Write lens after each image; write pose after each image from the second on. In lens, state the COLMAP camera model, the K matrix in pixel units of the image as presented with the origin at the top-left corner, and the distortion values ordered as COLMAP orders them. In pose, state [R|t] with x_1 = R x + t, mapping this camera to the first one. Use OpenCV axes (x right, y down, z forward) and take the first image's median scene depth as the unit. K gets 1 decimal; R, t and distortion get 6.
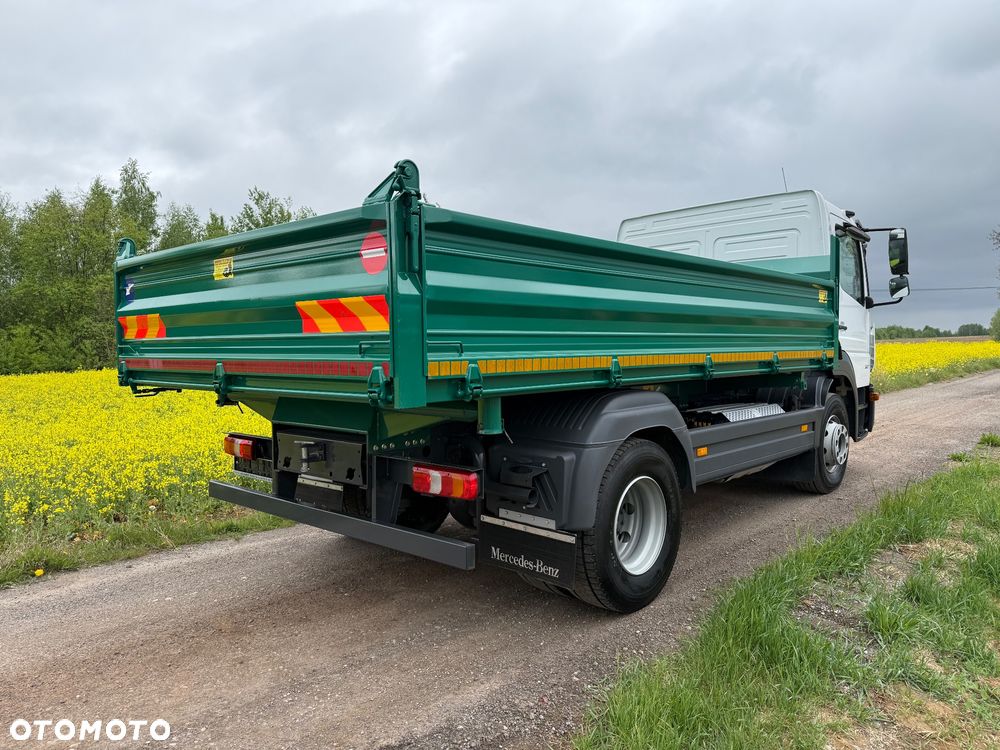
lens RADIAL K [[711.8, 0, 500.0], [0, 711.8, 375.0], [0, 0, 1]] dist [0.106797, -0.146577]
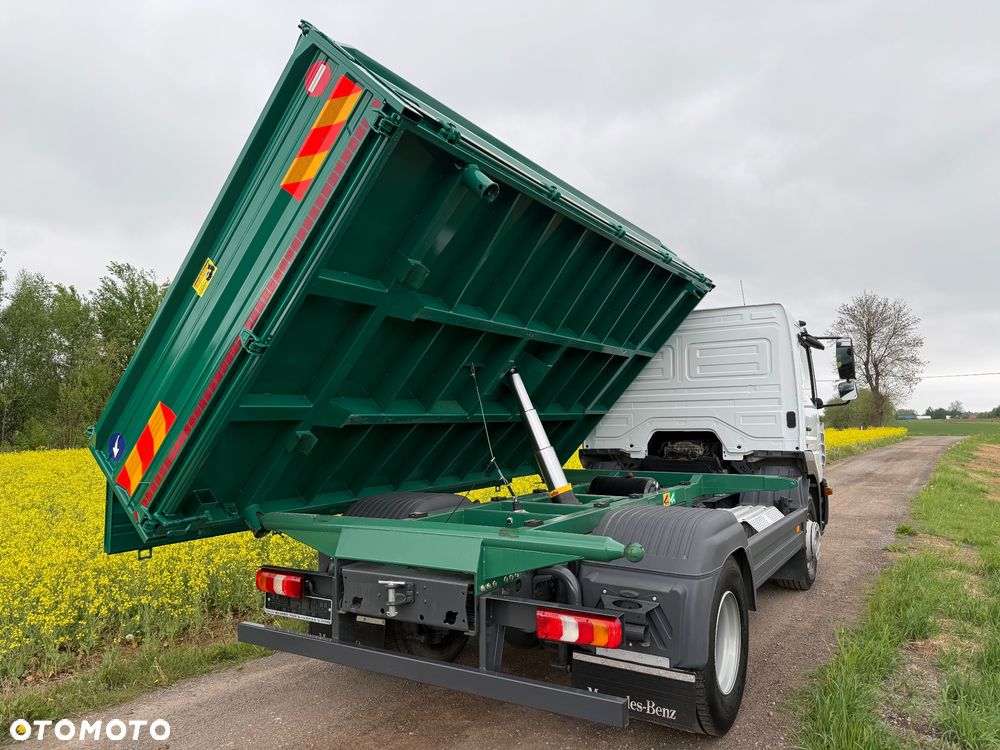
lens RADIAL K [[711.8, 0, 500.0], [0, 711.8, 375.0], [0, 0, 1]] dist [0.106797, -0.146577]
pose [[0.982639, 0.002813, 0.185507, -0.315910], [0.016435, 0.994634, -0.102142, -0.076769], [-0.184799, 0.103417, 0.977320, 0.048697]]
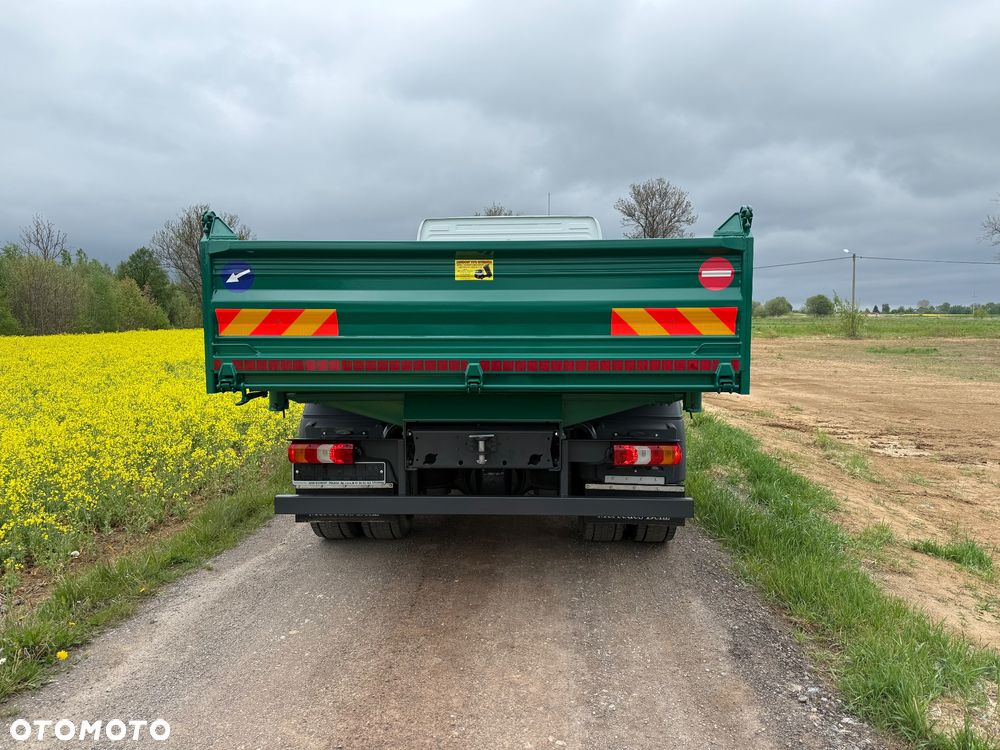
lens RADIAL K [[700.3, 0, 500.0], [0, 700.3, 375.0], [0, 0, 1]] dist [0.173700, -0.404632]
pose [[0.760298, -0.037322, 0.648501, -0.938143], [0.021246, 0.999243, 0.032599, -0.028835], [-0.649227, -0.011007, 0.760515, 0.209471]]
